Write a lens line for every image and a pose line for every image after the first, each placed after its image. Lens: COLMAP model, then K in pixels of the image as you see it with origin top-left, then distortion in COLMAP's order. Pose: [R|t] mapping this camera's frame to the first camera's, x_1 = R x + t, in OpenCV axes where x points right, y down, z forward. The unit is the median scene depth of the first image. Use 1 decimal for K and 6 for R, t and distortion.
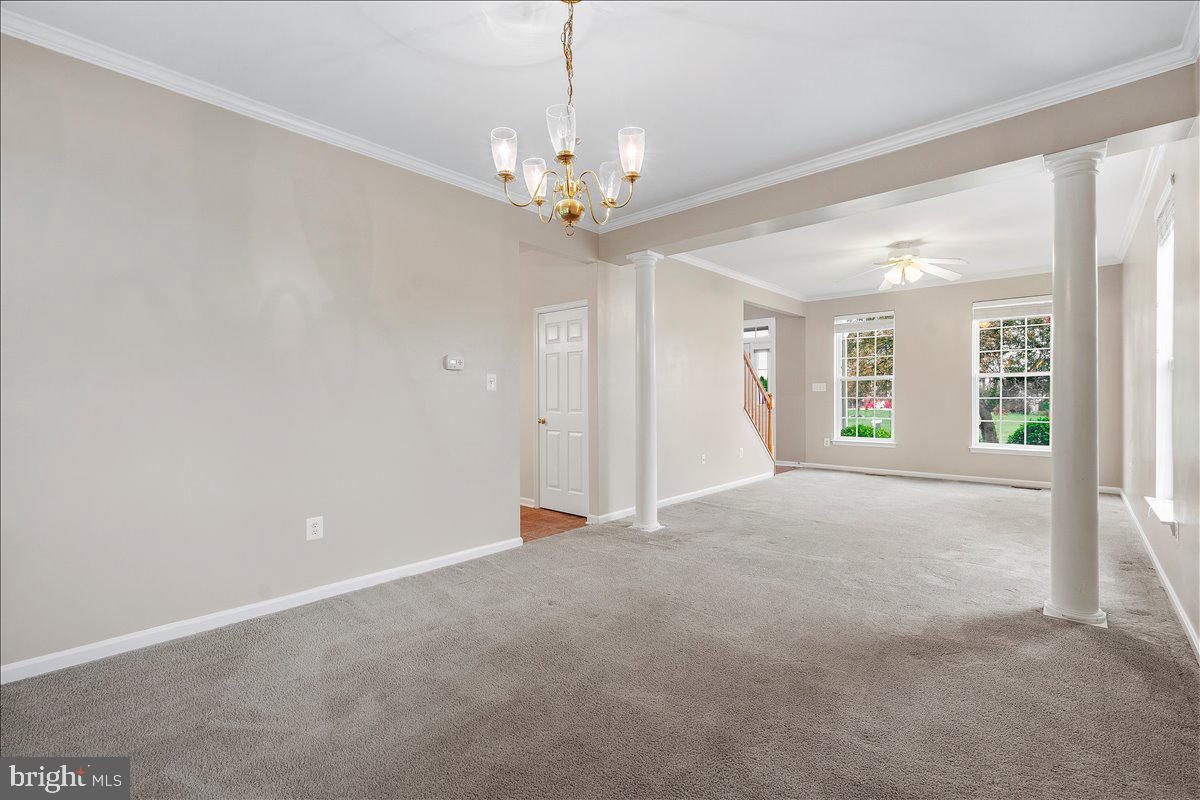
lens RADIAL K [[529.4, 0, 594.8], [0, 529.4, 395.2], [0, 0, 1]] dist [-0.012305, 0.002961]
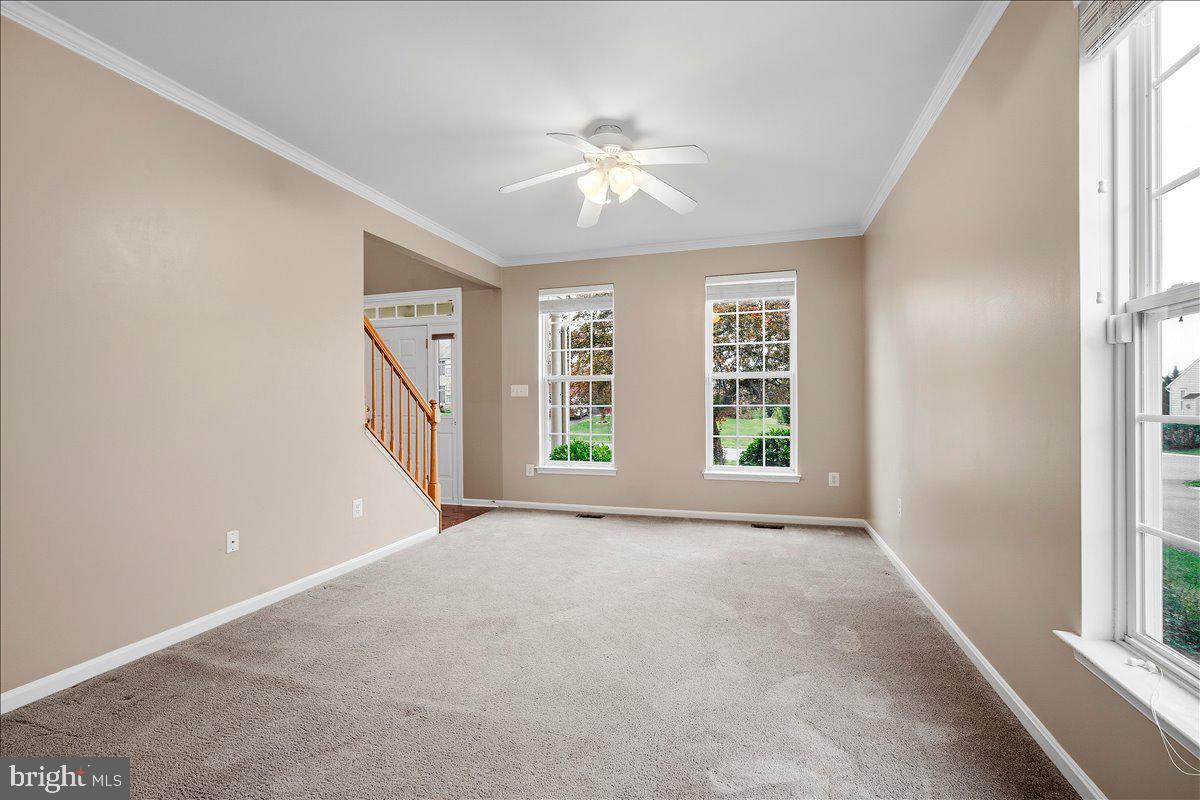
lens RADIAL K [[529.4, 0, 595.9], [0, 529.4, 401.6], [0, 0, 1]] dist [-0.012305, 0.002961]
pose [[0.908328, -0.004813, 0.418230, 0.230489], [0.003575, 0.999987, 0.003743, -0.003282], [-0.418243, -0.001905, 0.908333, 0.336472]]
